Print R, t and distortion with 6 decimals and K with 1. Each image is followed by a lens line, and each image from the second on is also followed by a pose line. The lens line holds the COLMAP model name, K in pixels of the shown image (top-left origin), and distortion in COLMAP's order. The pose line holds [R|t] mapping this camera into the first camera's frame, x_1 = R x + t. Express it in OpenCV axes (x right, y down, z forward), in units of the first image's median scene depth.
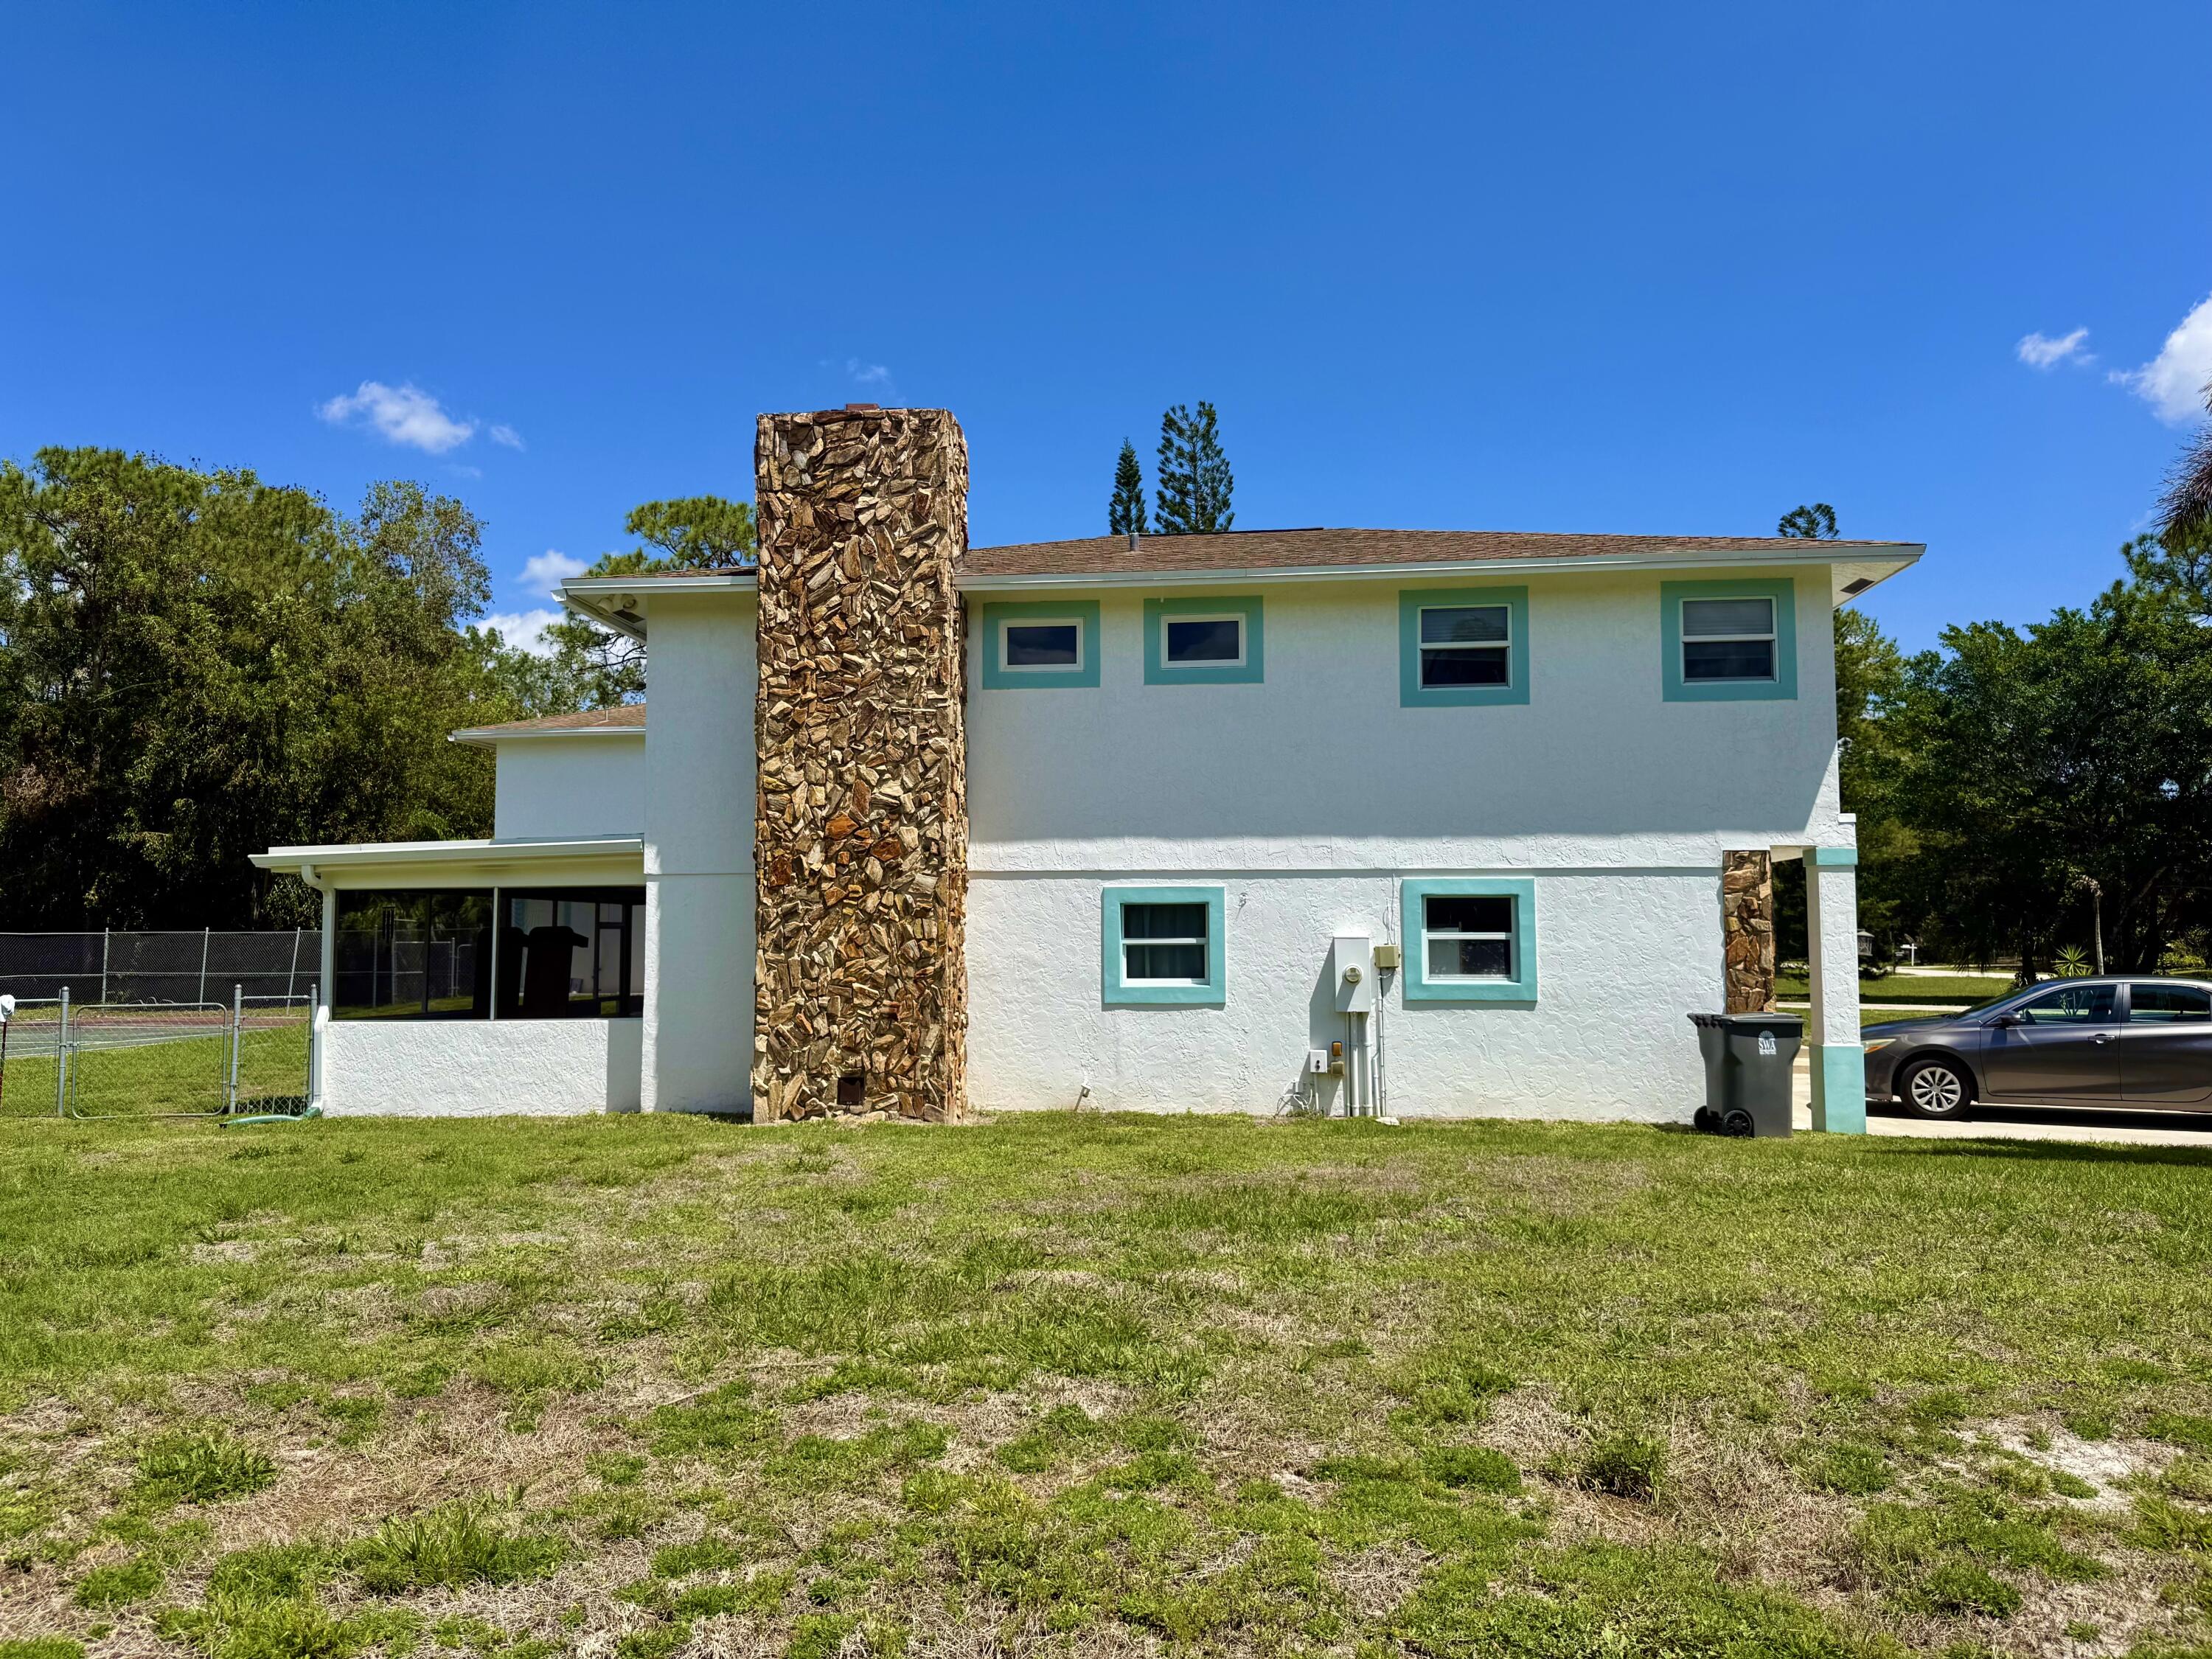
lens RADIAL K [[1603.1, 0, 1030.2], [0, 1603.1, 832.4], [0, 0, 1]] dist [0.188389, -0.323679]
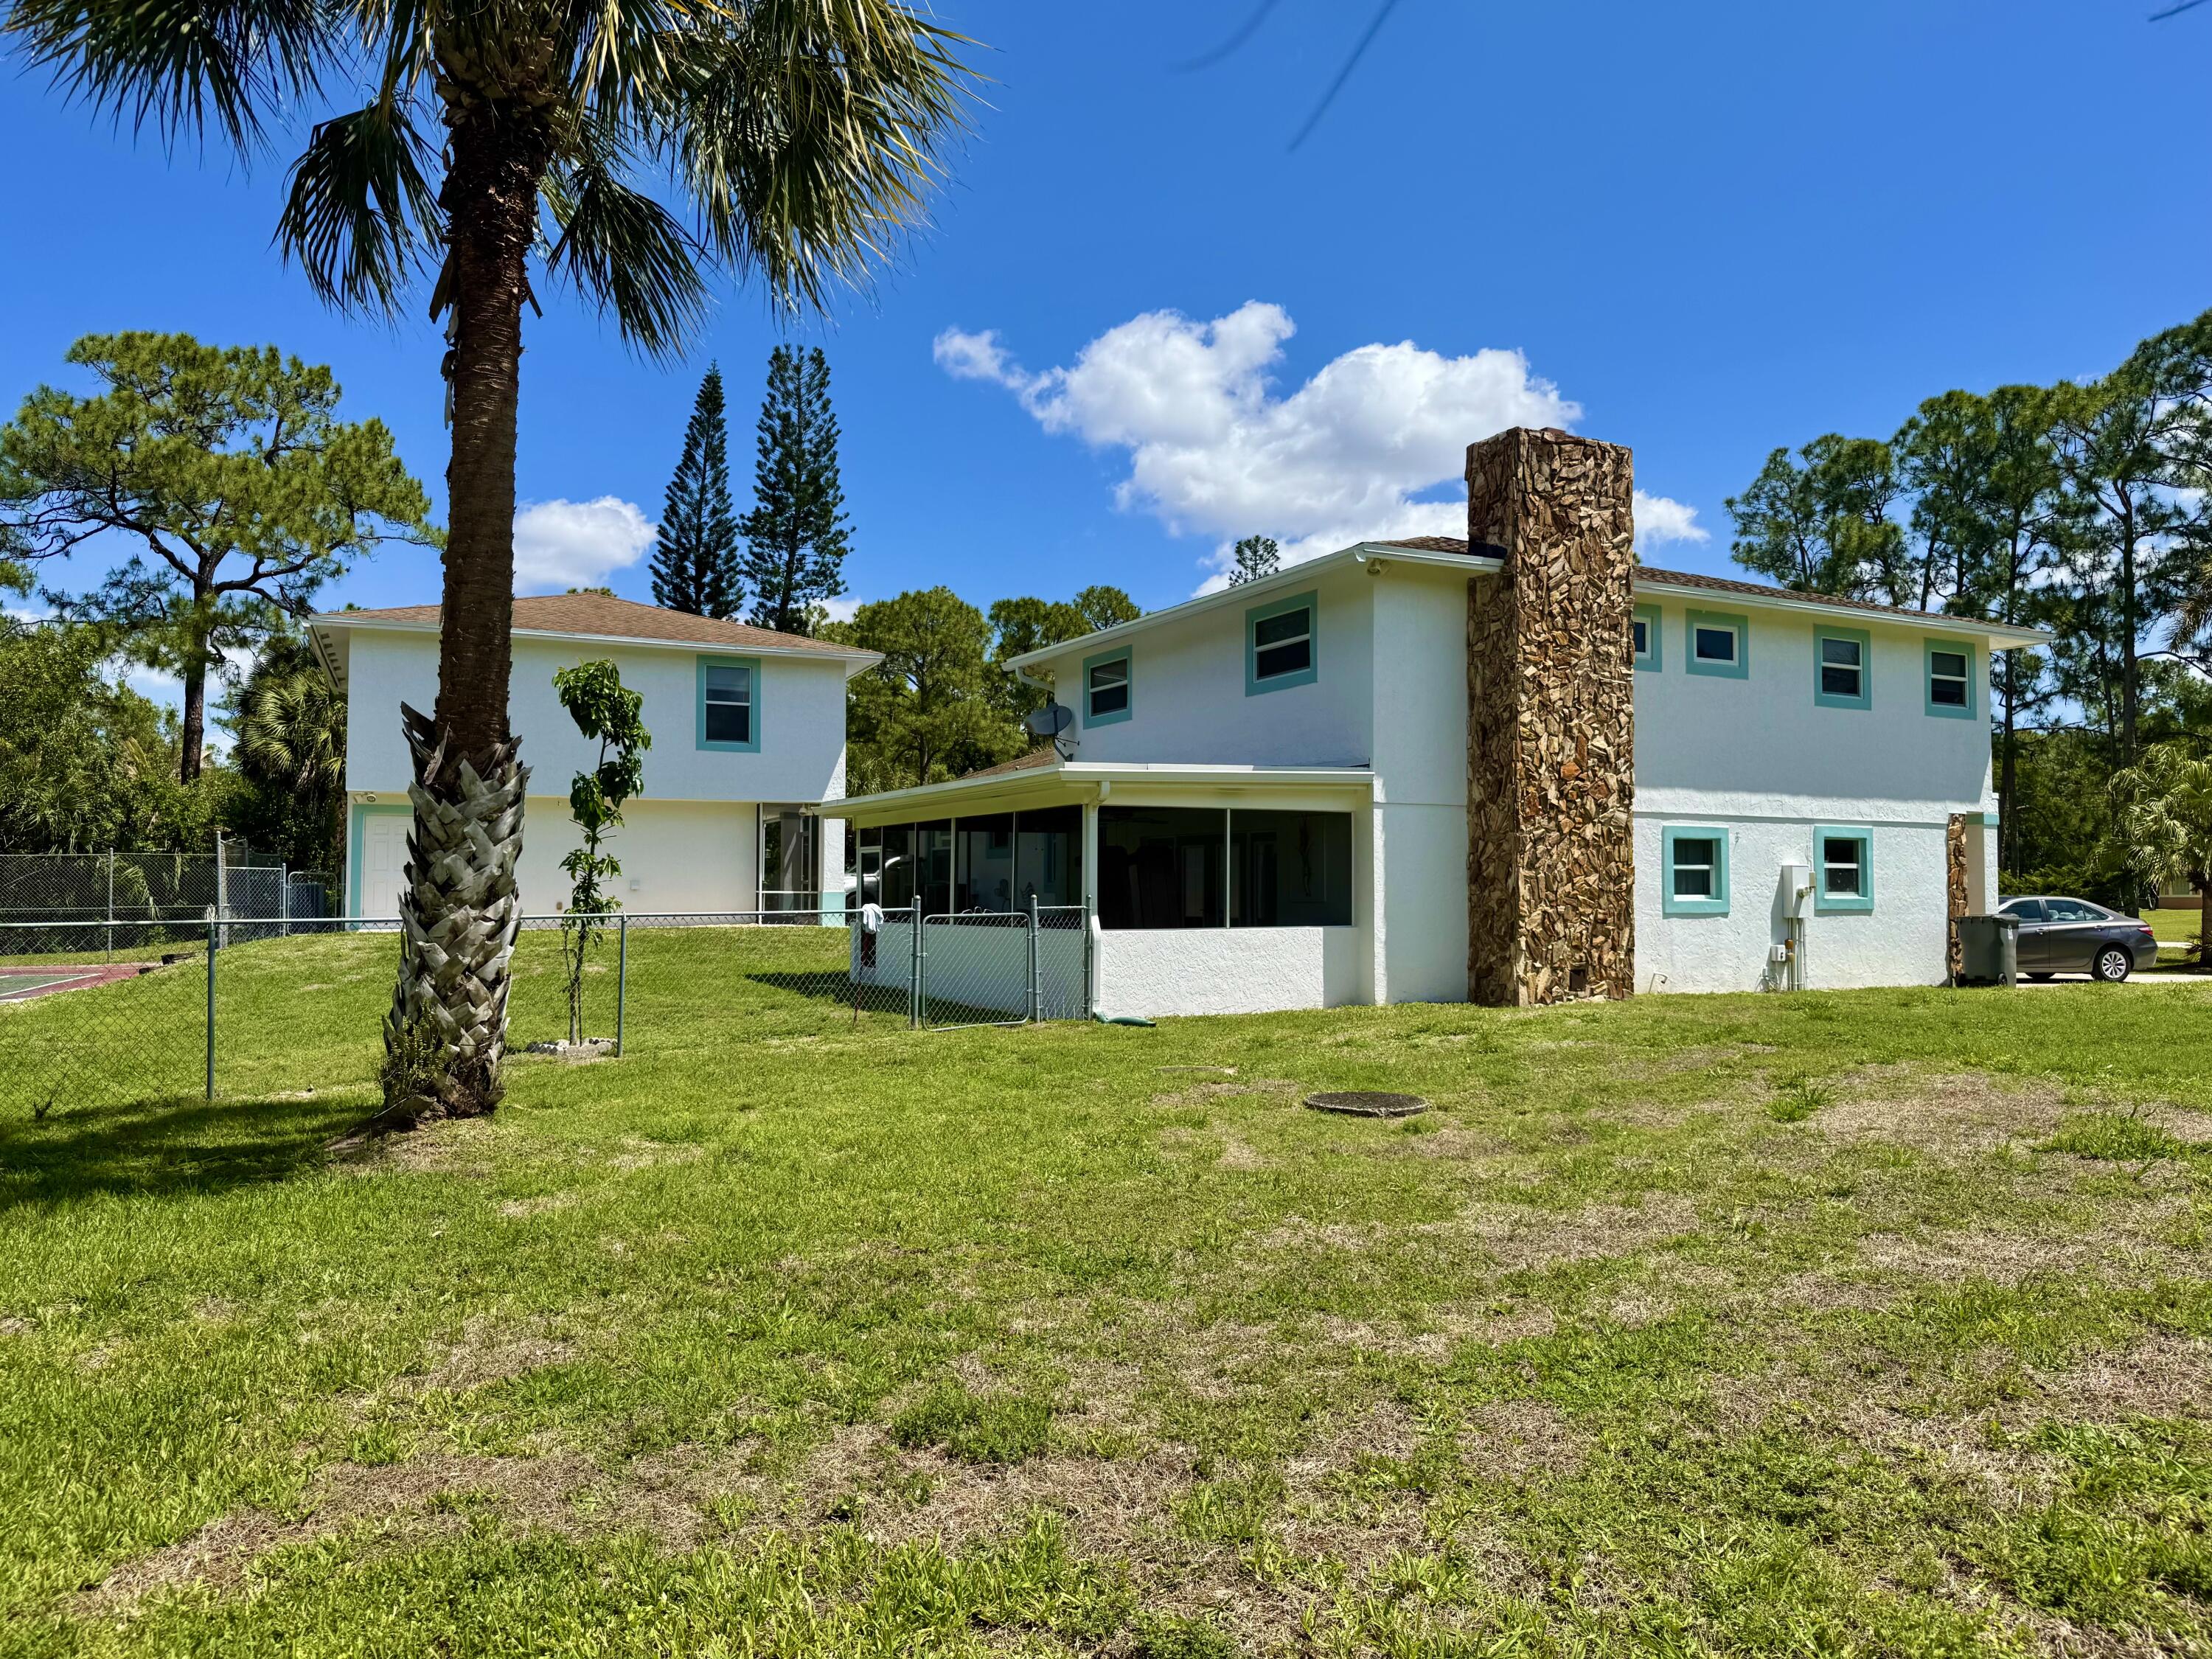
lens RADIAL K [[1567.8, 0, 1106.5], [0, 1567.8, 836.4], [0, 0, 1]] dist [0.060483, -0.061077]
pose [[0.839023, 0.026073, 0.543471, -1.069902], [-0.042872, 0.998914, 0.018263, 0.040164], [-0.542405, -0.038623, 0.839229, 0.165474]]
